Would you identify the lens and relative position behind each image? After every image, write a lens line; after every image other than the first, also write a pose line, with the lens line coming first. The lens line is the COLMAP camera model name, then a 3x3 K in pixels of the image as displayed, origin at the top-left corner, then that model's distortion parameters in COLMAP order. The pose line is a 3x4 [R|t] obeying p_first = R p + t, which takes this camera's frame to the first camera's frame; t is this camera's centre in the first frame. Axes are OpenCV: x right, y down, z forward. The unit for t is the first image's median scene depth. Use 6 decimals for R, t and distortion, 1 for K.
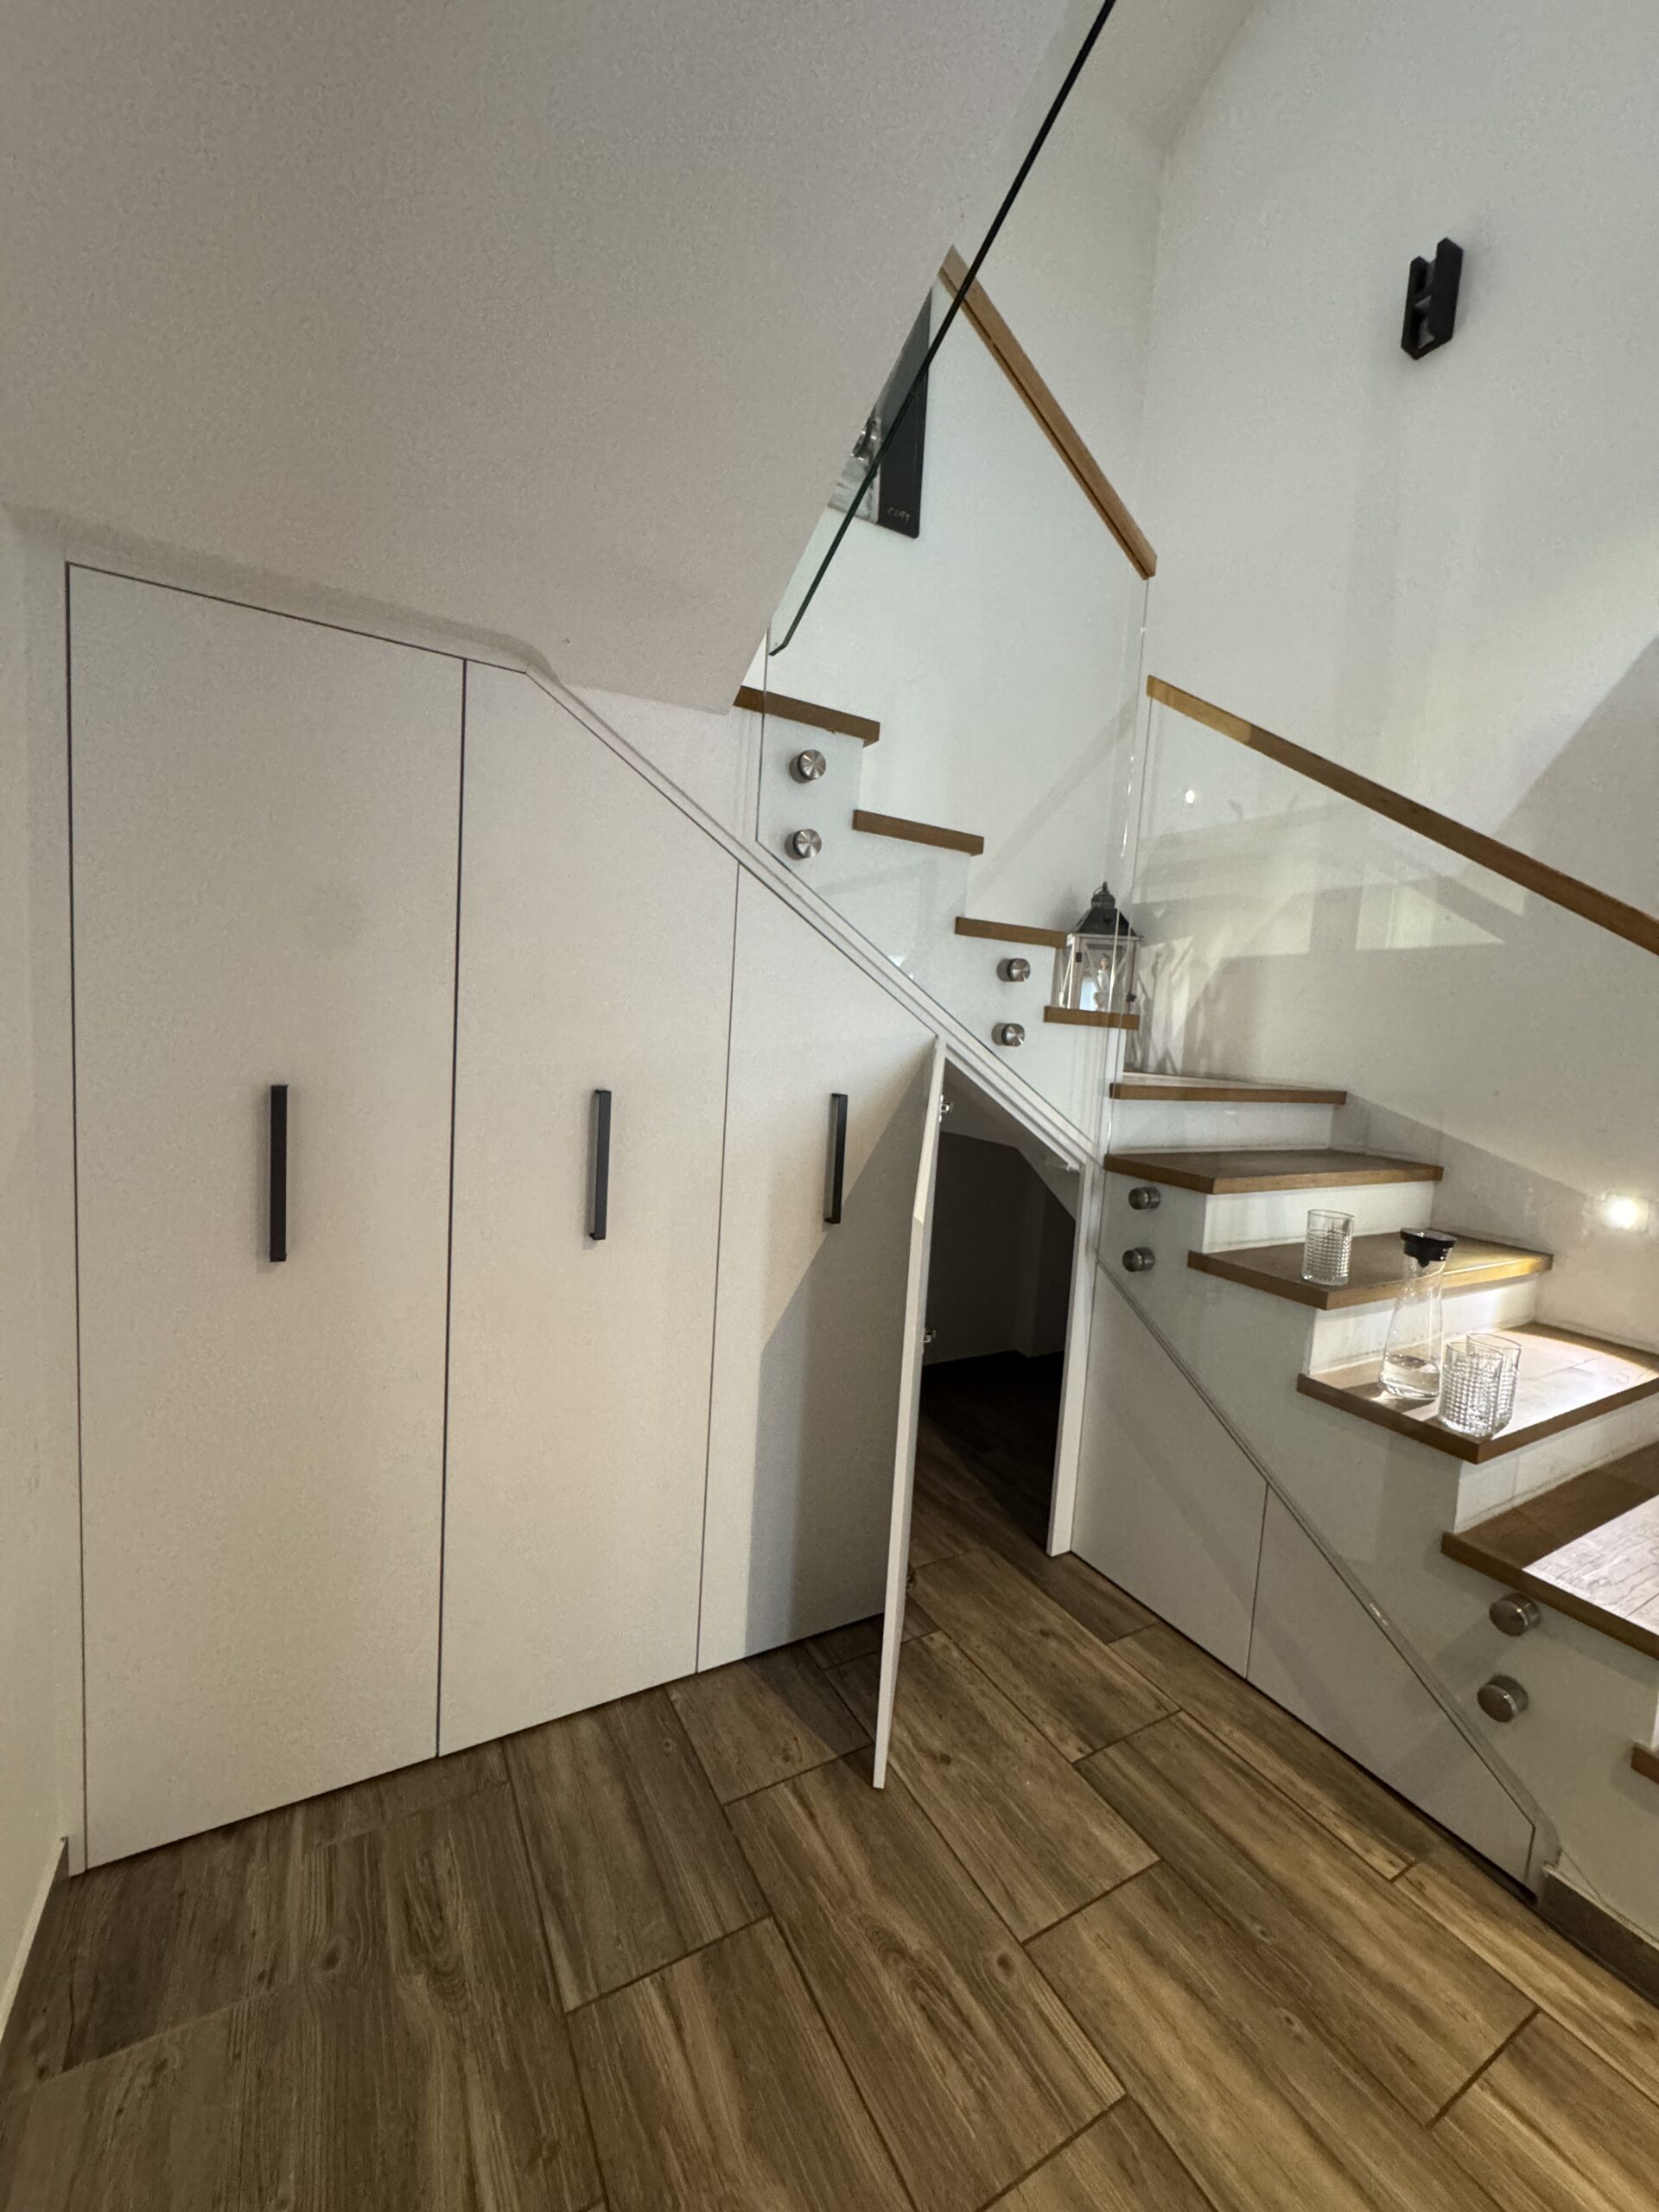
lens RADIAL K [[879.4, 0, 834.4], [0, 879.4, 1107.2], [0, 0, 1]] dist [-0.003201, 0.000962]
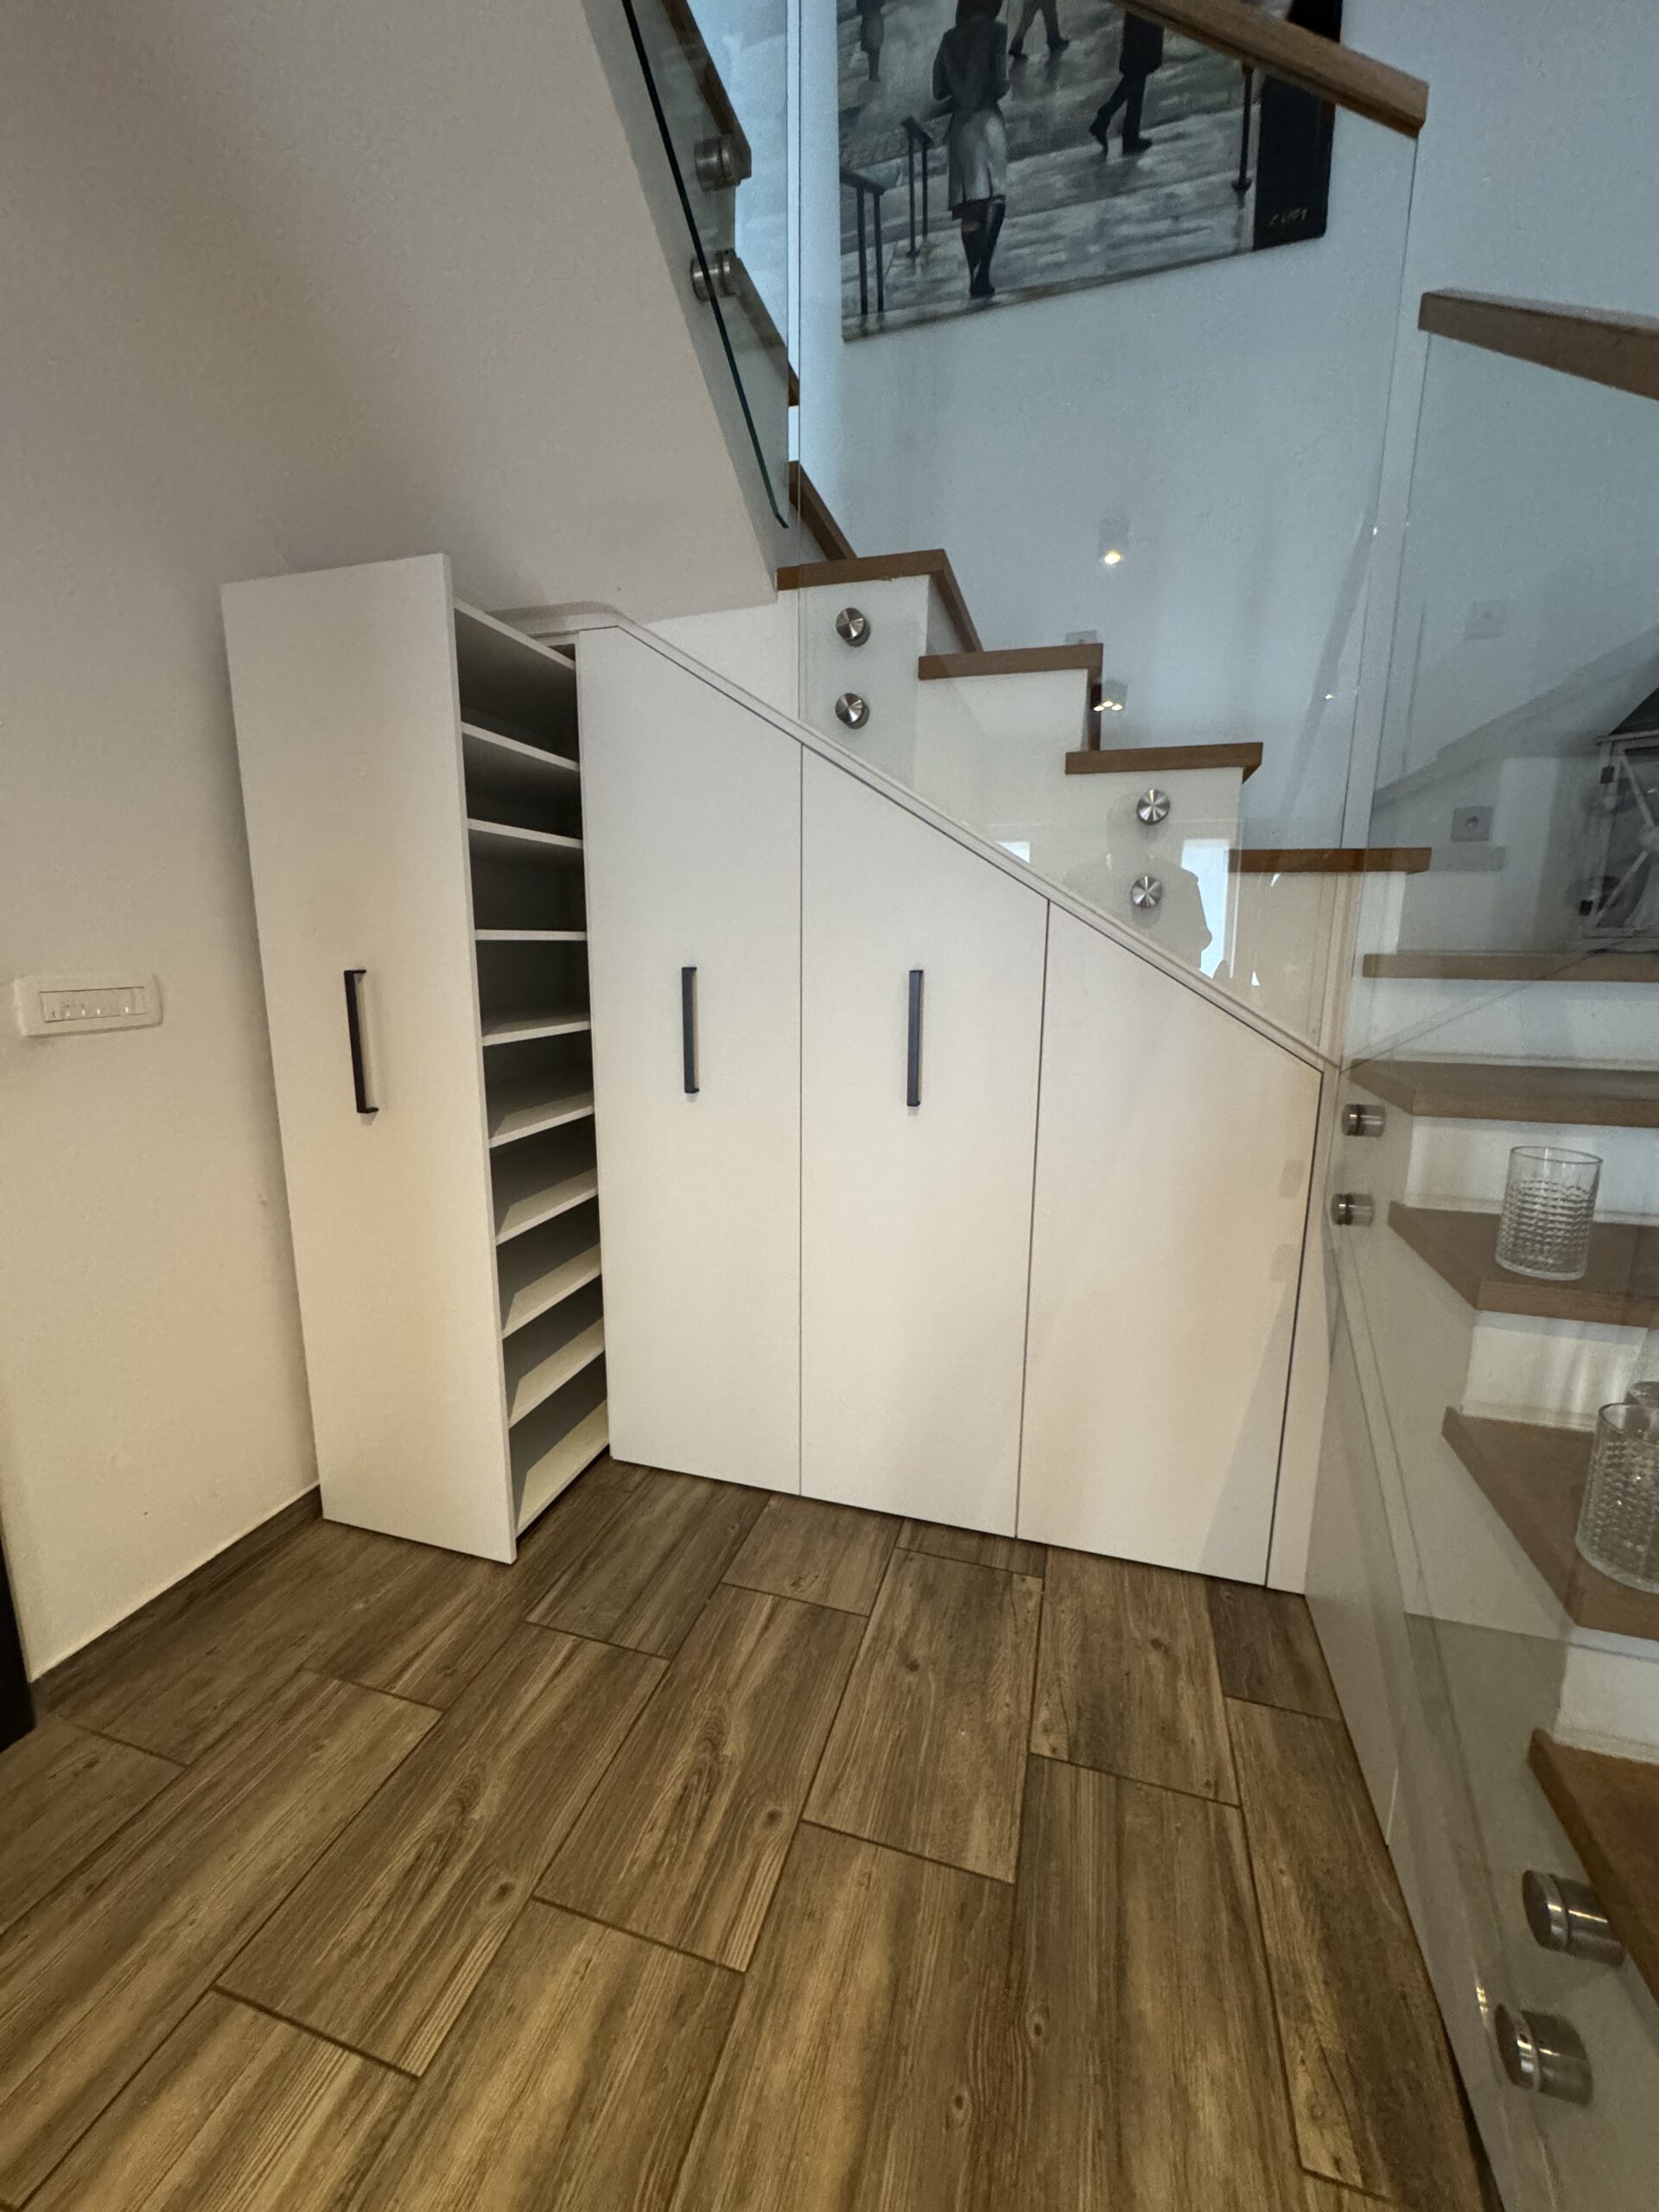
lens RADIAL K [[879.4, 0, 834.4], [0, 879.4, 1107.2], [0, 0, 1]] dist [-0.003201, 0.000962]
pose [[0.689991, 0.078264, -0.719574, 0.787365], [-0.031535, 0.996444, 0.078138, 0.074767], [0.723131, -0.031223, 0.690005, 0.335648]]
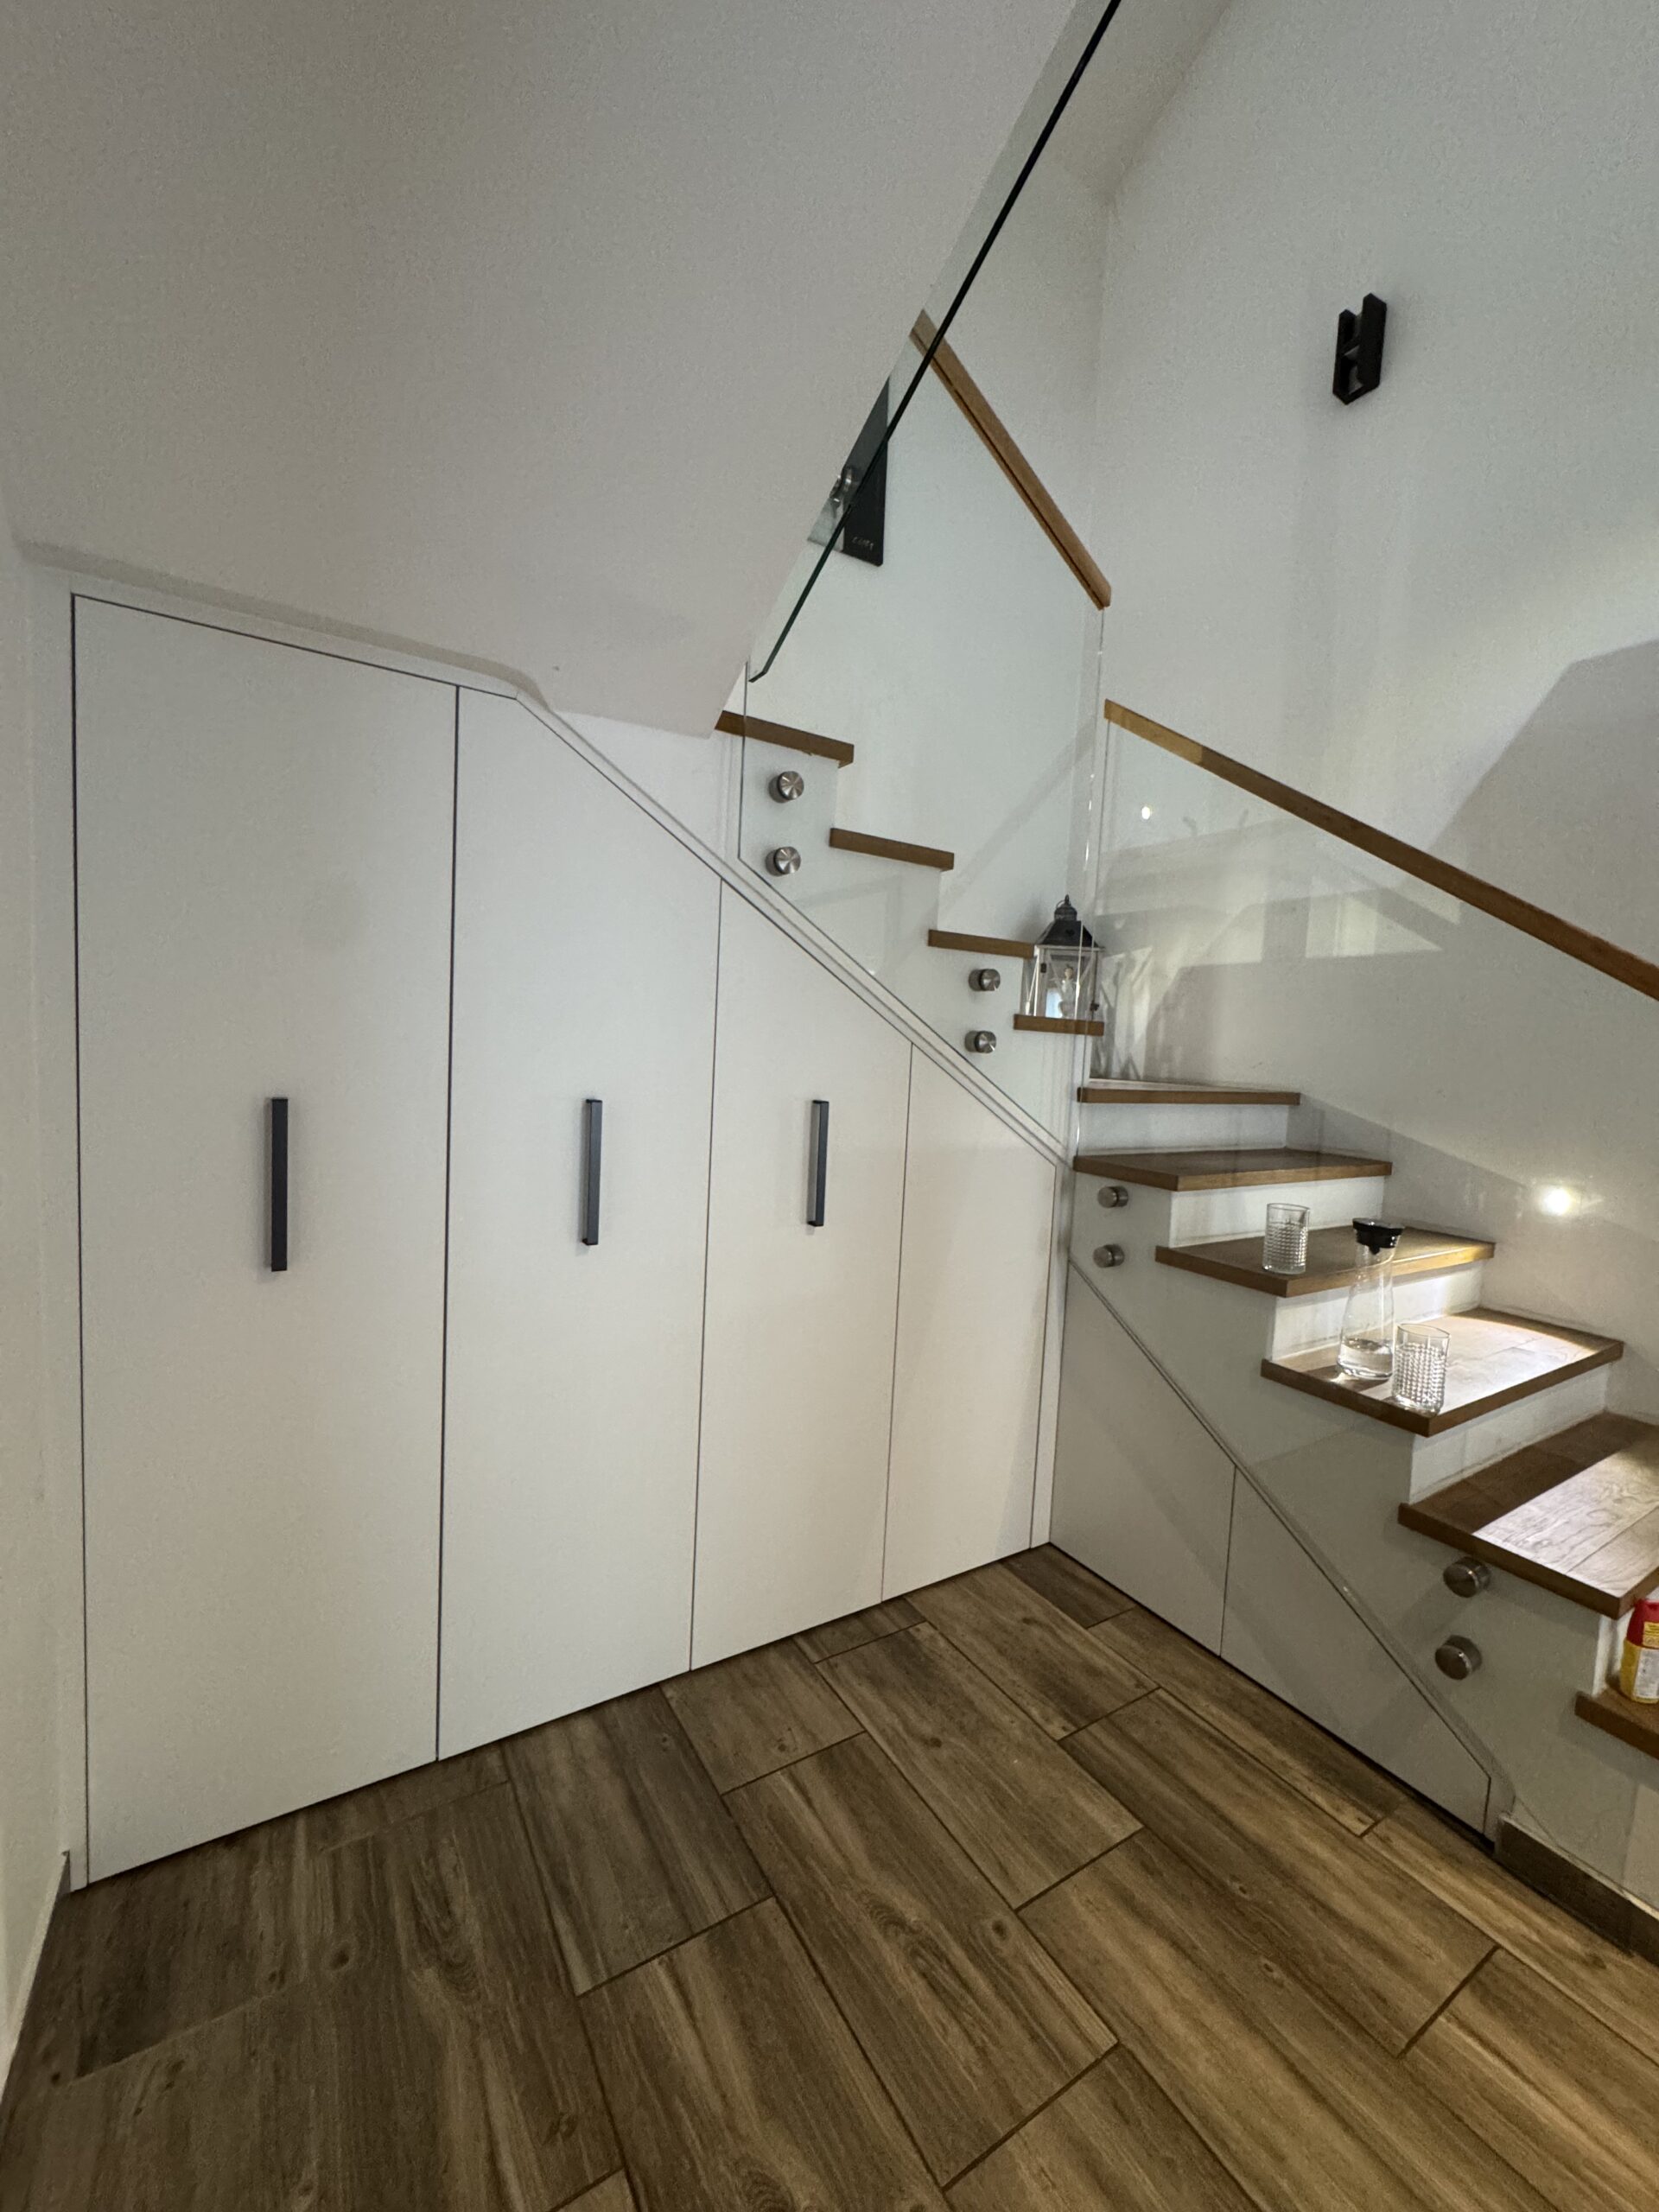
lens RADIAL K [[879.4, 0, 833.4], [0, 879.4, 1107.2], [0, 0, 1]] dist [-0.000946, 0.000067]
pose [[0.999122, -0.016318, 0.038574, -0.024027], [0.016972, 0.999717, -0.016679, 0.012636], [-0.038291, 0.017319, 0.999117, -0.044769]]
